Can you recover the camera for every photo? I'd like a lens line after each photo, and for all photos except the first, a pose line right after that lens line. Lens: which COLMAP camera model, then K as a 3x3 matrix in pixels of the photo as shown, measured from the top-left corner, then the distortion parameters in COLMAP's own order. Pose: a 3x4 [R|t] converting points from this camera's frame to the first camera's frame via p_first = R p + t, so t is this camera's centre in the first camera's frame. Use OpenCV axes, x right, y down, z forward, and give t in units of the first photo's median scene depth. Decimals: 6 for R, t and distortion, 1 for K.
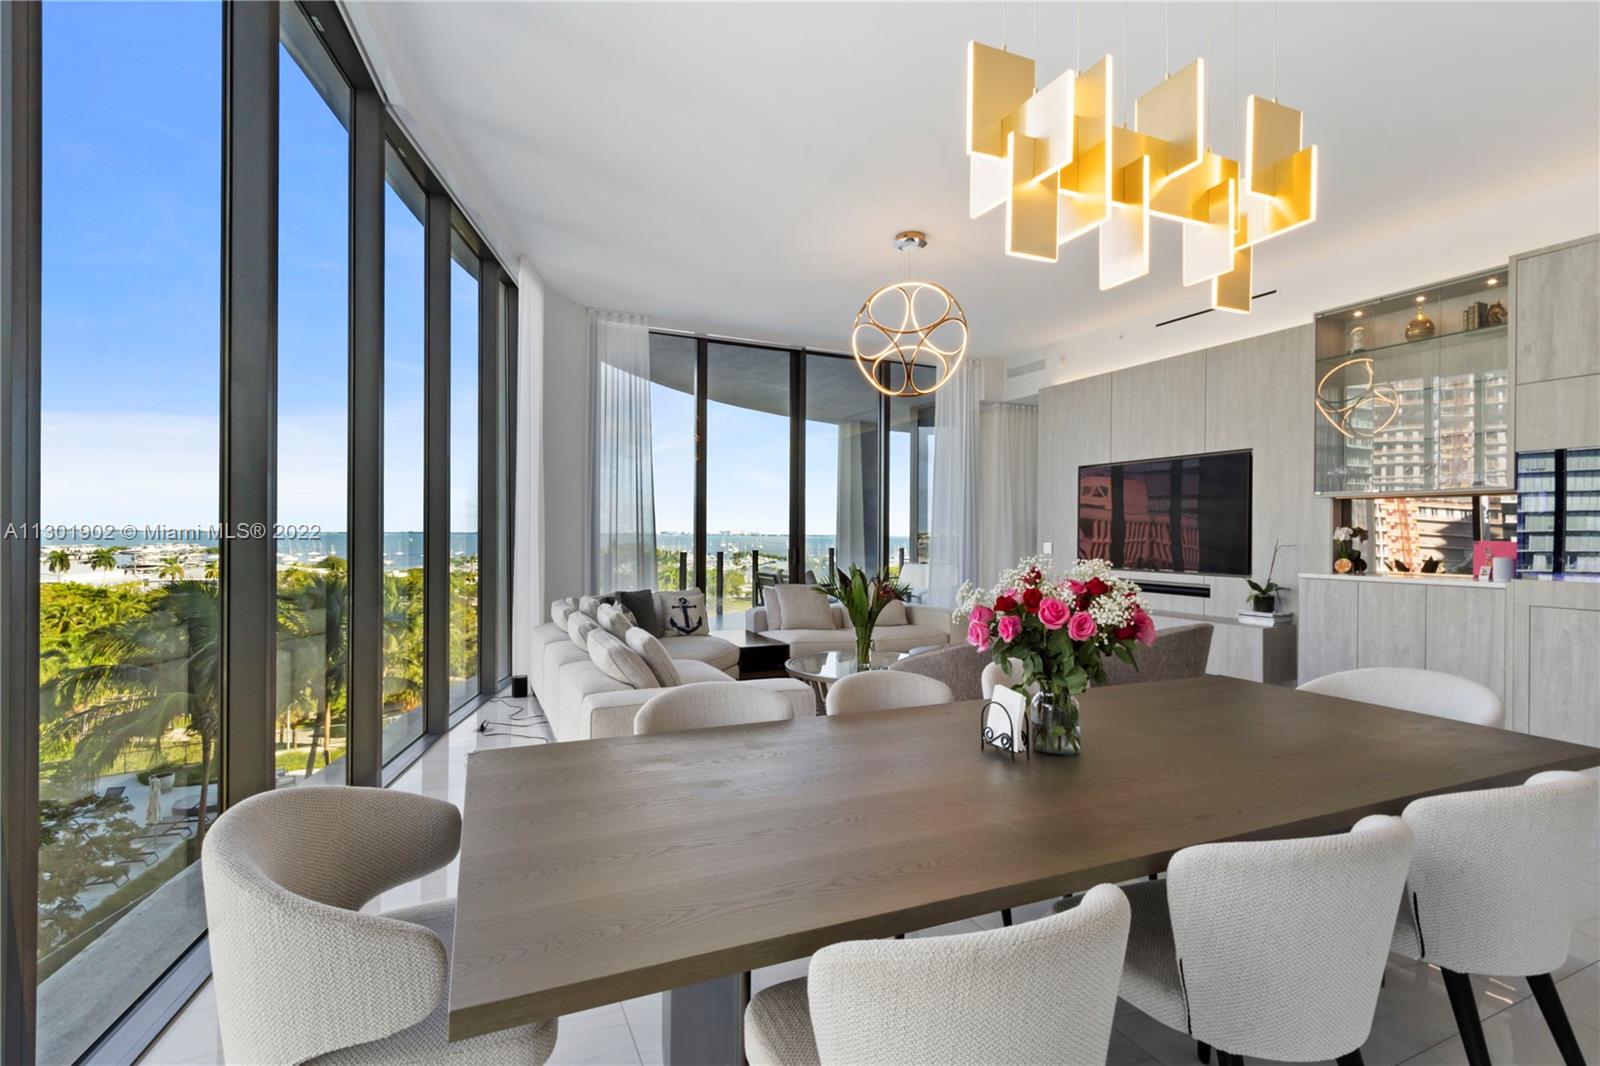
lens RADIAL K [[731.6, 0, 781.9], [0, 731.6, 536.1], [0, 0, 1]] dist [0.002035, 0.000667]
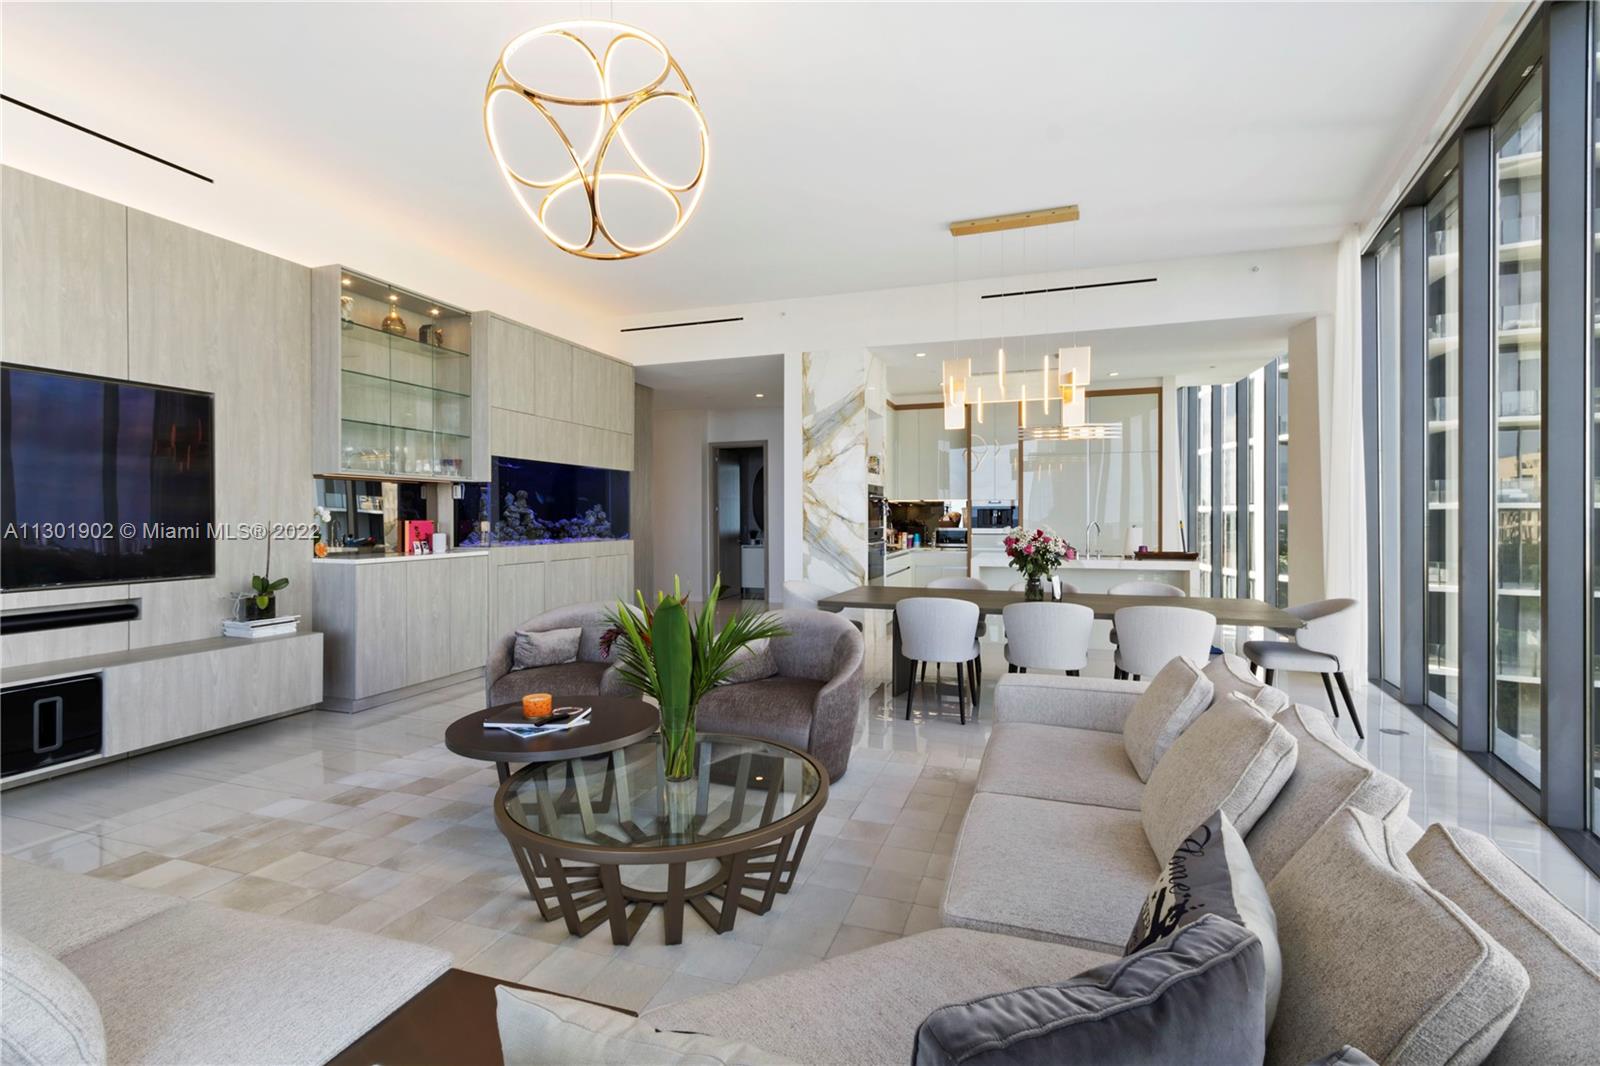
lens RADIAL K [[731.6, 0, 793.9], [0, 731.6, 521.2], [0, 0, 1]] dist [0.002035, 0.000667]
pose [[-0.735504, -0.000121, 0.677521, -0.252006], [0.007125, 0.999943, 0.007913, 0.001918], [-0.677483, 0.010647, -0.735461, 1.188386]]
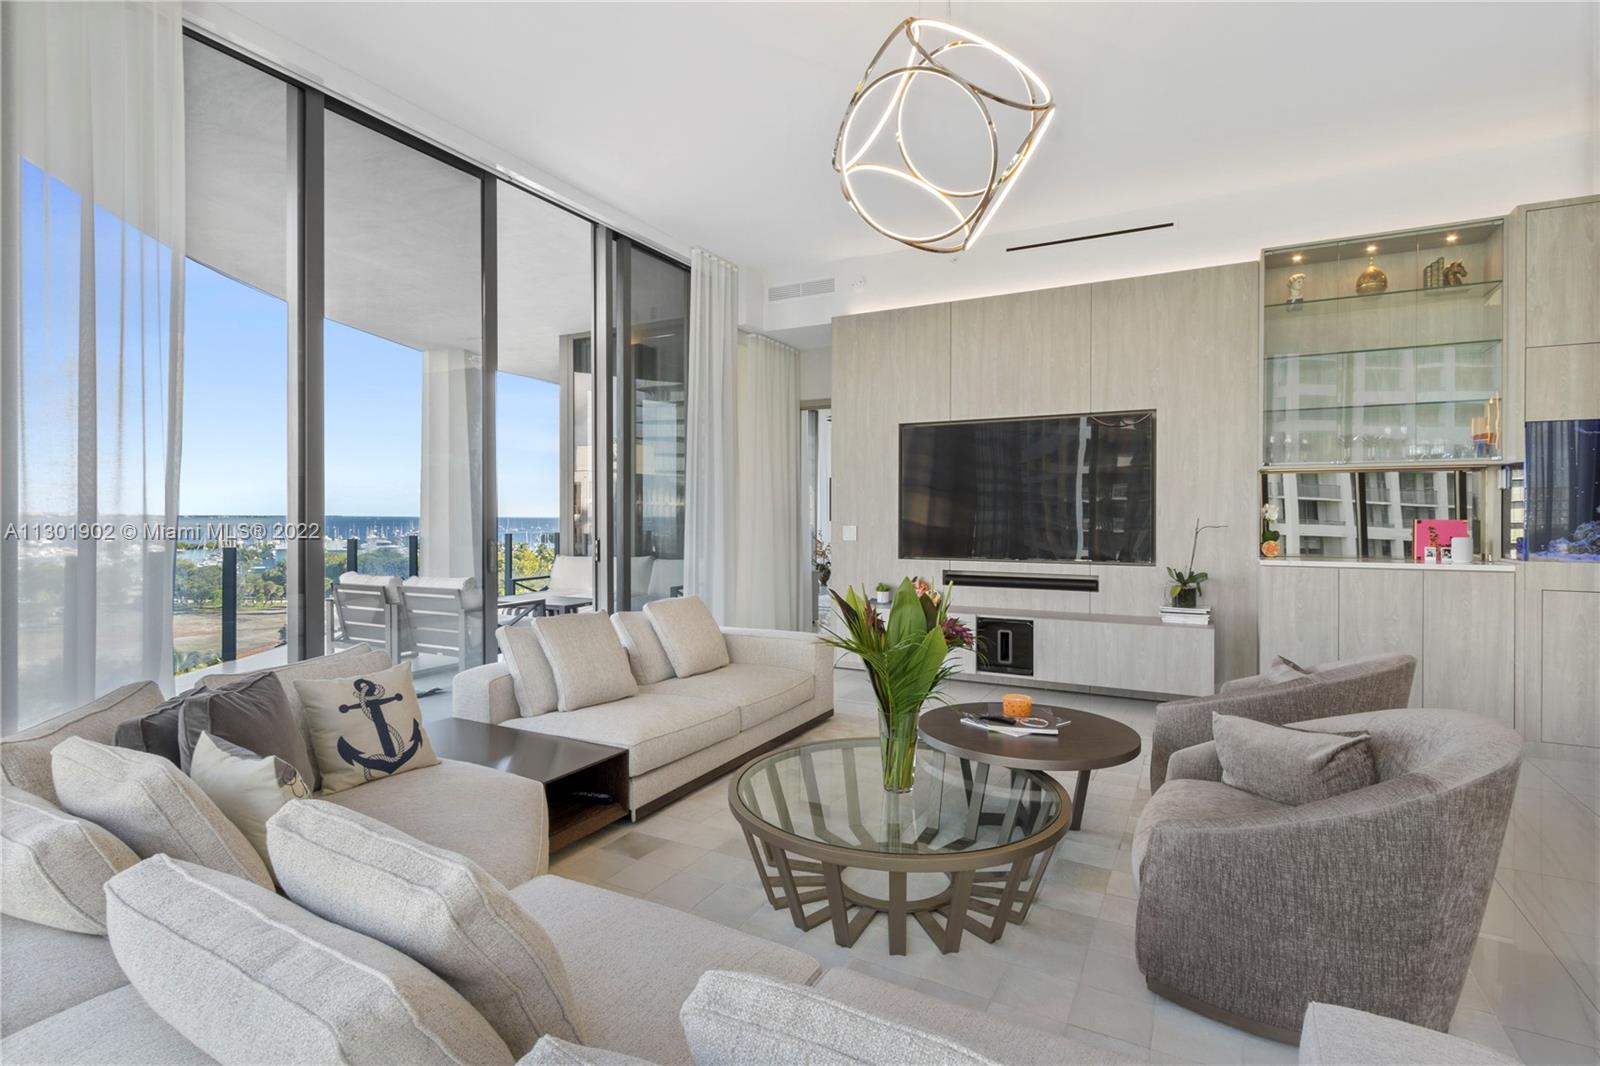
lens RADIAL K [[781.3, 0, 790.1], [0, 781.3, 512.9], [0, 0, 1]] dist [0.000220, 0.000289]
pose [[0.794962, -0.005511, 0.606634, -0.229812], [0.007339, 0.999973, -0.000533, -0.005499], [-0.606615, 0.004876, 0.794981, 0.573098]]
